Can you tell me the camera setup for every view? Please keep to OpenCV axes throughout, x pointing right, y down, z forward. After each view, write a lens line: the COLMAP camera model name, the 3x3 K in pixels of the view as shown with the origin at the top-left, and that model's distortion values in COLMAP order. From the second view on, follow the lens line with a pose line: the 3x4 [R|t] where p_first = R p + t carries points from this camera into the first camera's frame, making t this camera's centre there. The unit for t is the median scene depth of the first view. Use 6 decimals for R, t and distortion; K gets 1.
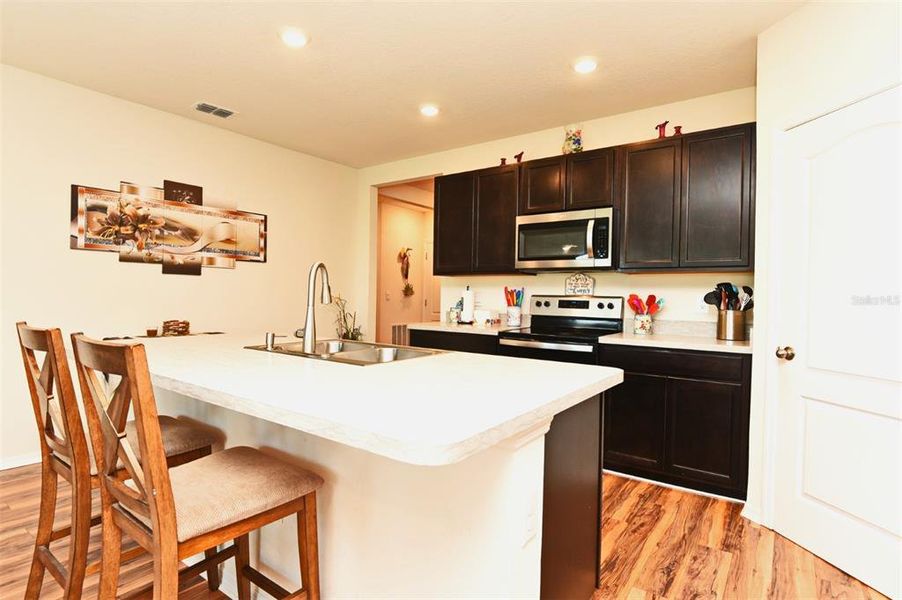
lens RADIAL K [[479.1, 0, 451.0], [0, 479.1, 300.0], [0, 0, 1]] dist [-0.000499, -0.000060]
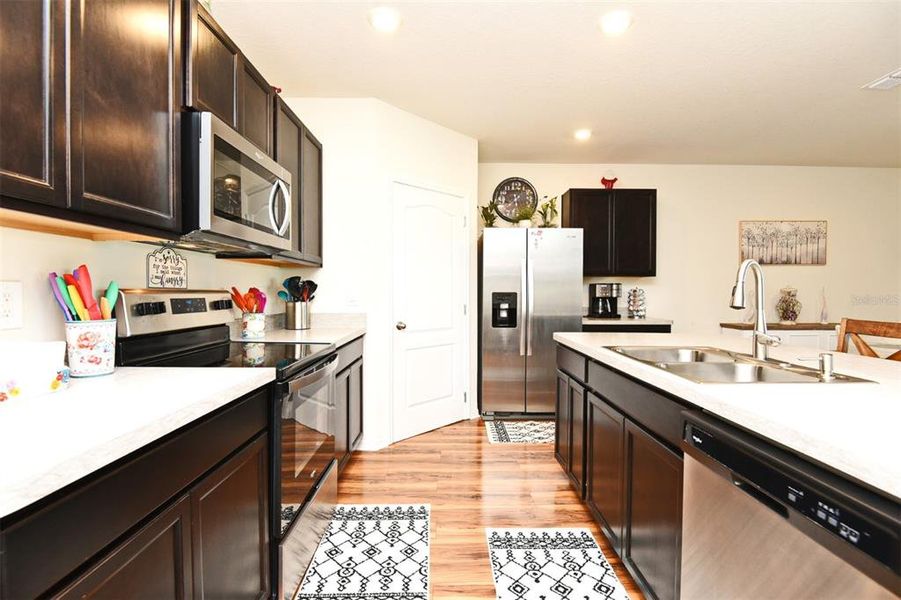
lens RADIAL K [[416.6, 0, 461.4], [0, 416.6, 297.9], [0, 0, 1]] dist [-0.001145, -0.000186]
pose [[-0.622632, -0.030351, 0.781926, -0.314150], [-0.006560, 0.999415, 0.033570, -0.017927], [-0.782488, 0.015772, -0.622466, 1.067135]]
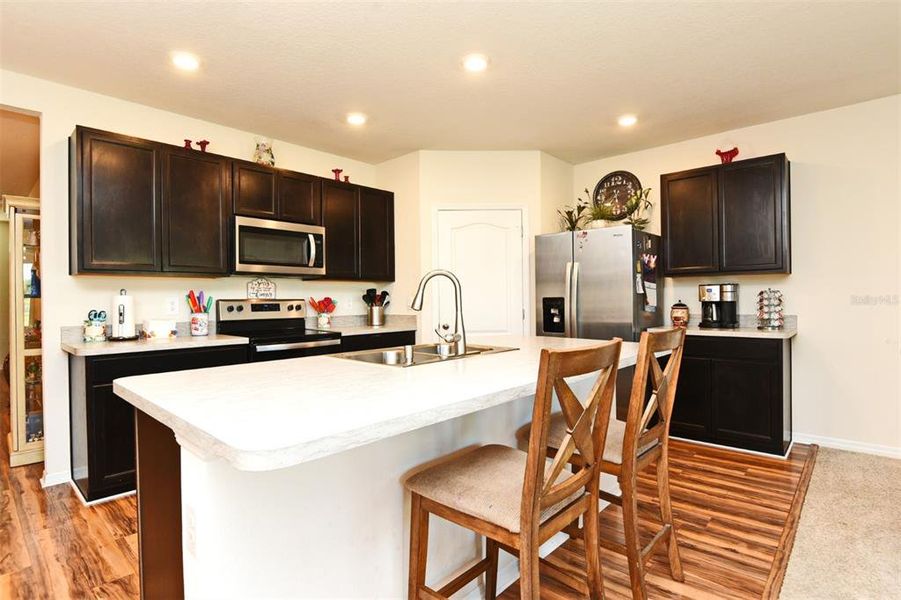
lens RADIAL K [[452.5, 0, 447.9], [0, 452.5, 300.5], [0, 0, 1]] dist [-0.015291, -0.000591]
pose [[0.094596, -0.021152, 0.995291, -0.707038], [0.020853, 0.999597, 0.019261, -0.017376], [-0.995297, 0.018933, 0.094999, 0.511977]]
